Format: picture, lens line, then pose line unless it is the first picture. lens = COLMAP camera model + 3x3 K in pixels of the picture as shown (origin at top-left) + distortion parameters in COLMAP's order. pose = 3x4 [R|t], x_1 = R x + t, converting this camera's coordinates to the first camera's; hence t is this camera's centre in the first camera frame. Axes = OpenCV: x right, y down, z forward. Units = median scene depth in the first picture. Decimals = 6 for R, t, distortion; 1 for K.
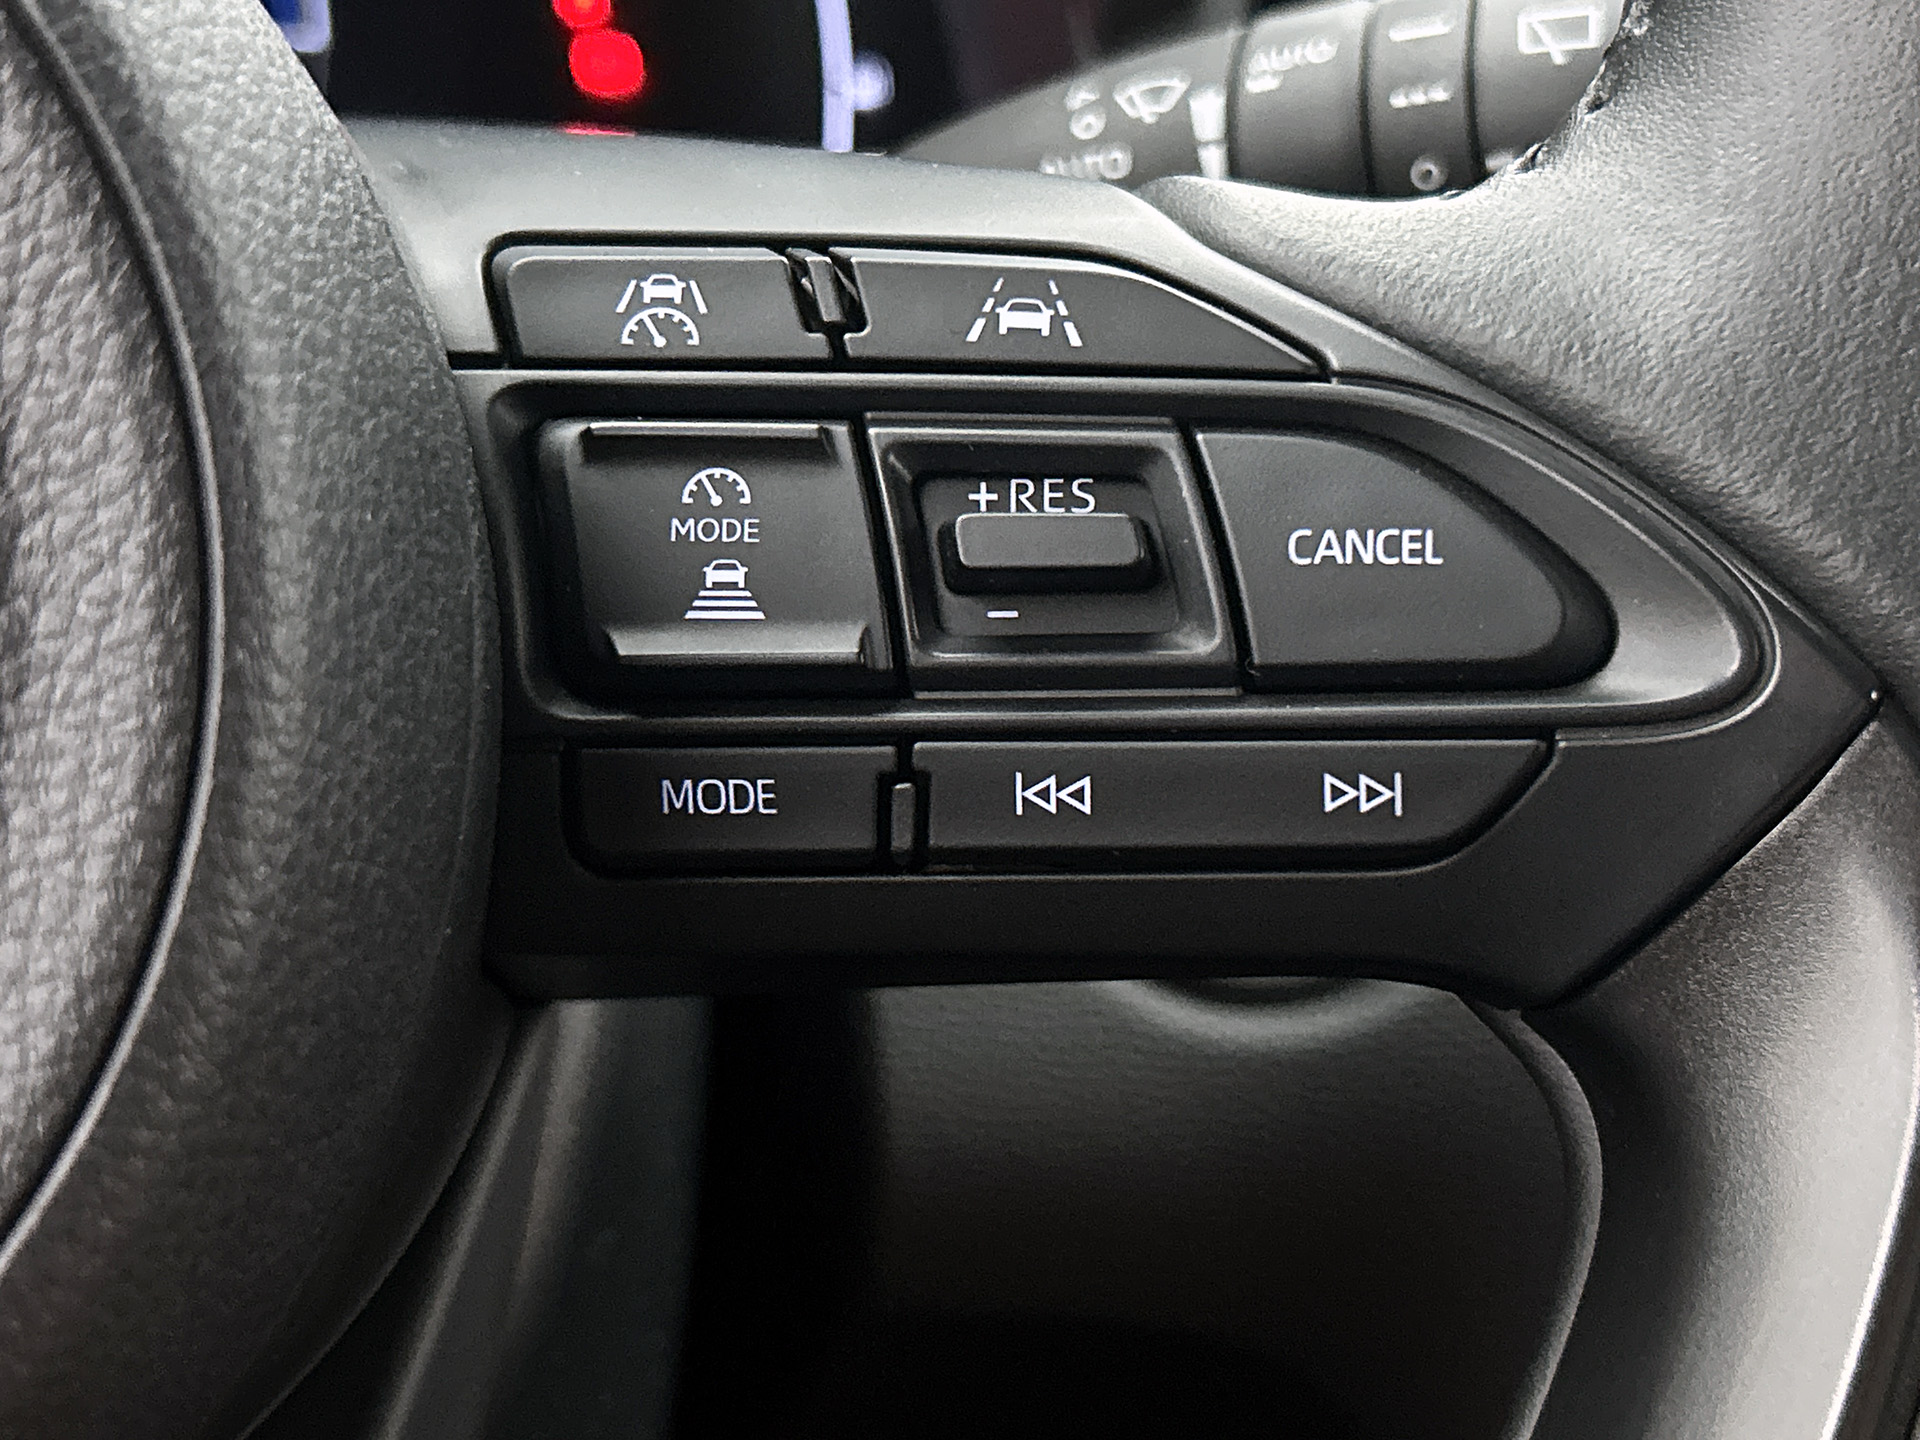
lens RADIAL K [[2802.1, 0, 962.5], [0, 2802.1, 752.7], [0, 0, 1]] dist [0.271132, -1.291090]
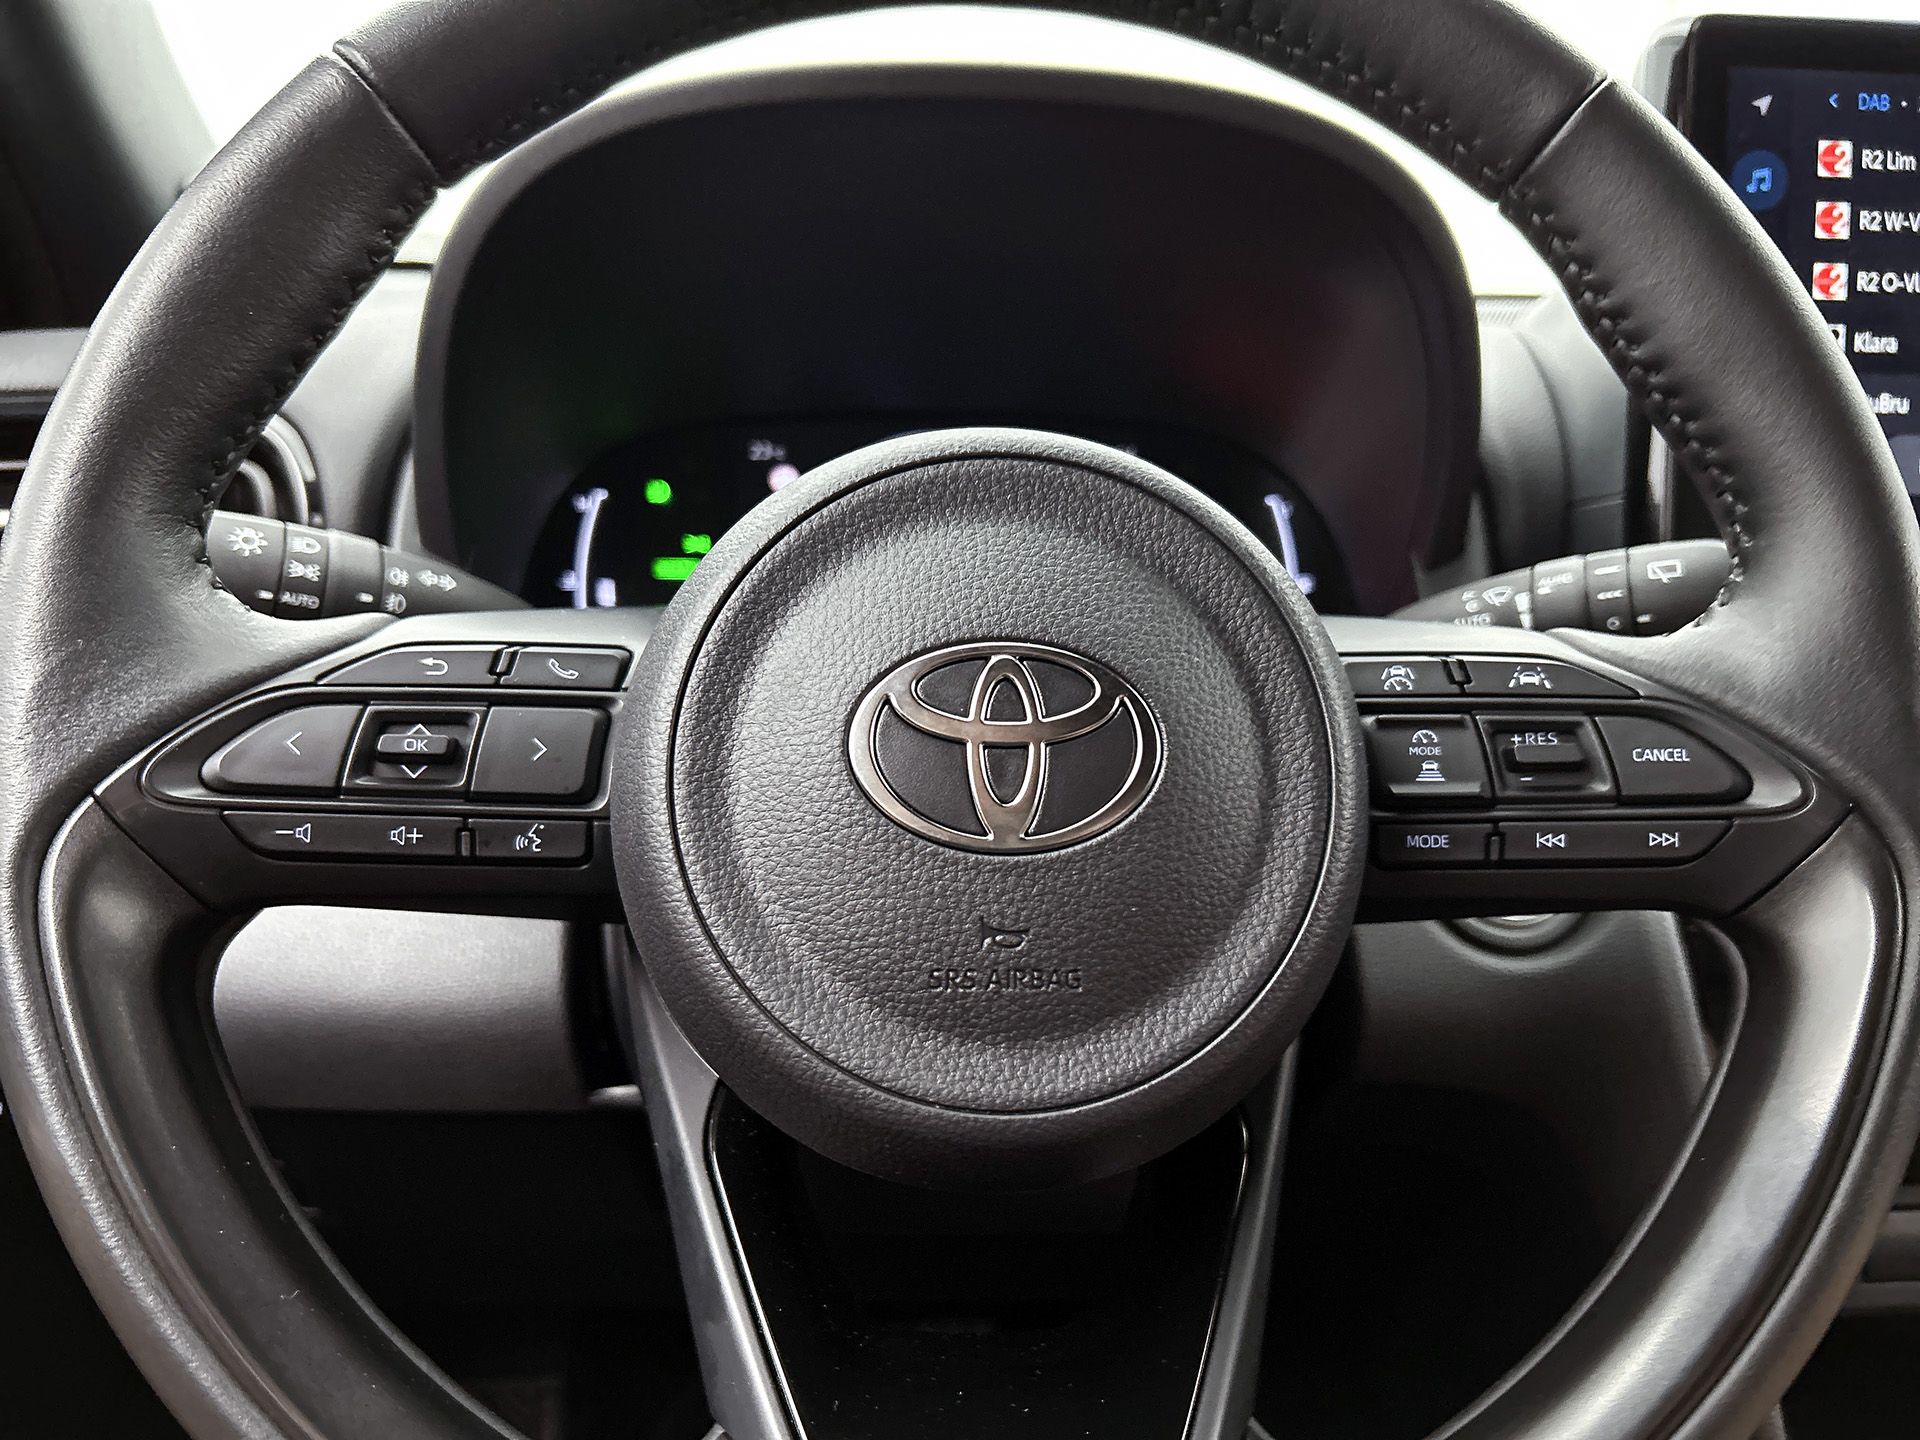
lens RADIAL K [[1473.1, 0, 939.6], [0, 1473.1, 753.1], [0, 0, 1]] dist [0.076414, -0.197348]
pose [[0.992505, -0.005395, -0.122084, -0.403368], [-0.006784, 0.995052, -0.099122, 0.080742], [0.122015, 0.099207, 0.987558, -0.598724]]
